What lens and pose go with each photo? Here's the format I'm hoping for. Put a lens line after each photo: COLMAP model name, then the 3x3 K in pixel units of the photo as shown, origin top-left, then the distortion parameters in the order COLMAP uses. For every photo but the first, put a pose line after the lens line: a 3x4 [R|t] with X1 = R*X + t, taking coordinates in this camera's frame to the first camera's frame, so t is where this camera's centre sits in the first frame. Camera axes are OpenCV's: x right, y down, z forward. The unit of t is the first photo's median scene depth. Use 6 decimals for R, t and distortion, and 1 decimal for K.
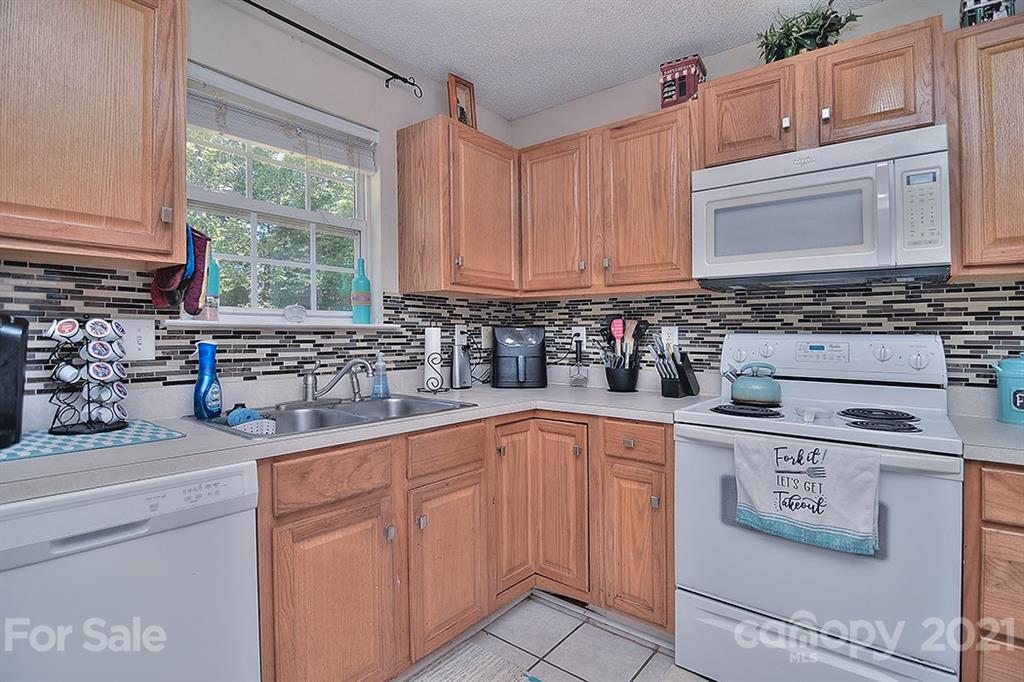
lens RADIAL K [[498.4, 0, 513.7], [0, 498.4, 325.1], [0, 0, 1]] dist [-0.023621, -0.000071]
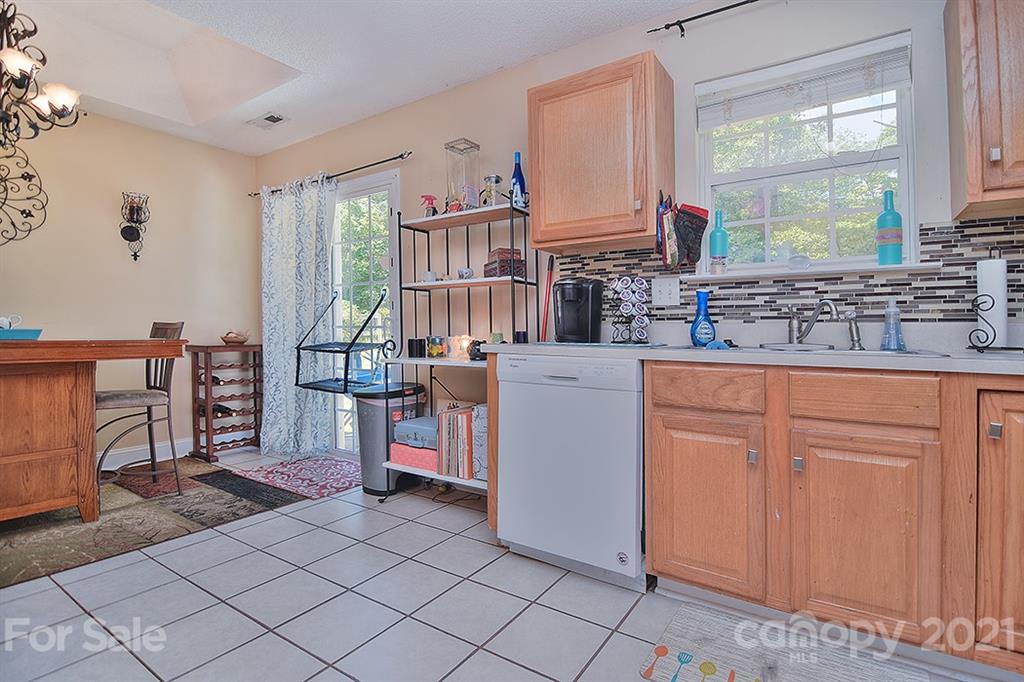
lens RADIAL K [[509.9, 0, 518.1], [0, 509.9, 337.7], [0, 0, 1]] dist [-0.004024, -0.014963]
pose [[0.057495, 0.006754, -0.998323, 0.576528], [0.012631, 0.999892, 0.007492, 0.114918], [0.998266, -0.013041, 0.057403, 0.333777]]
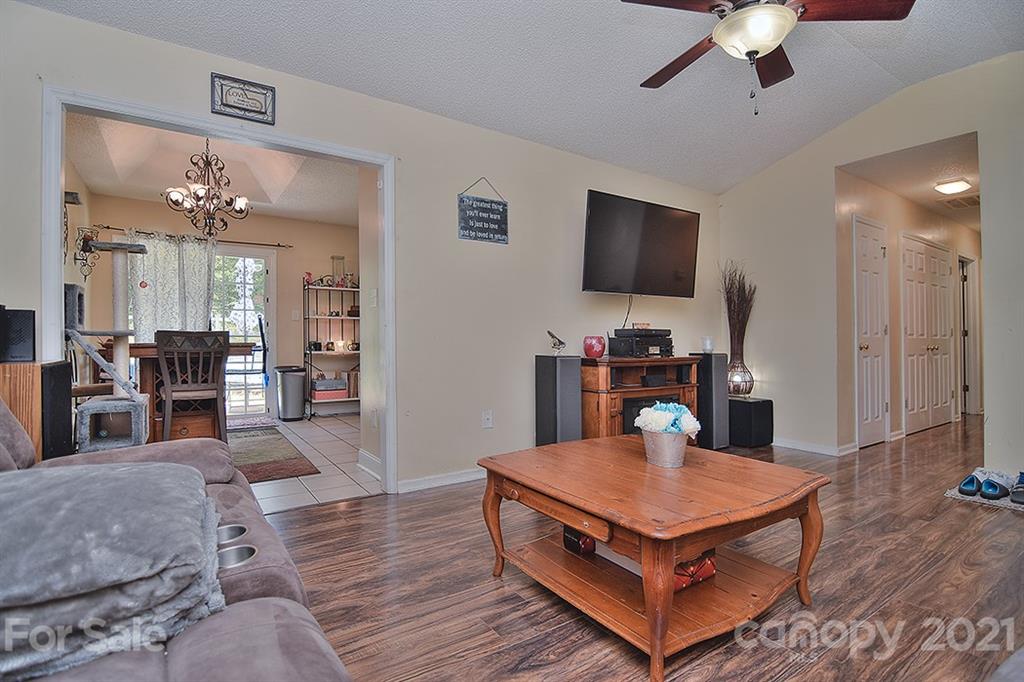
lens RADIAL K [[496.0, 0, 505.6], [0, 496.0, 348.6], [0, 0, 1]] dist [-0.018975, -0.001026]
pose [[0.953305, 0.004206, -0.301979, 1.116244], [0.005229, 0.999523, 0.030430, 0.078441], [0.301963, -0.030588, 0.952829, -2.399031]]
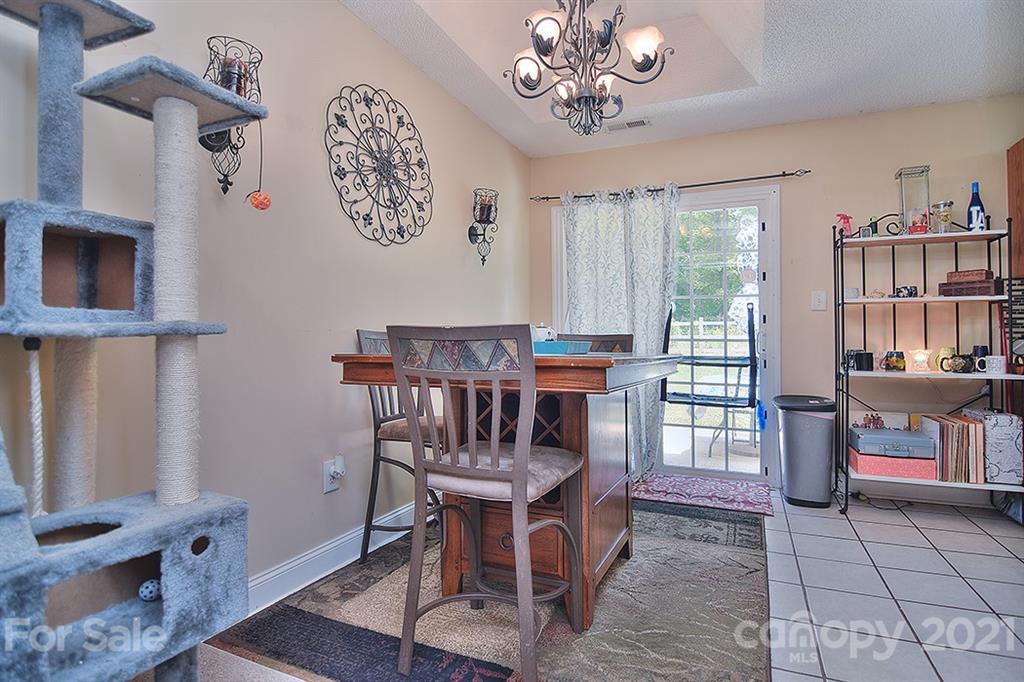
lens RADIAL K [[505.3, 0, 507.0], [0, 505.3, 334.3], [0, 0, 1]] dist [-0.021900, 0.000440]
pose [[0.241818, -0.018358, -0.970148, 0.288863], [0.008784, 0.999821, -0.016730, 0.088266], [0.970282, -0.004476, 0.241936, -1.248138]]
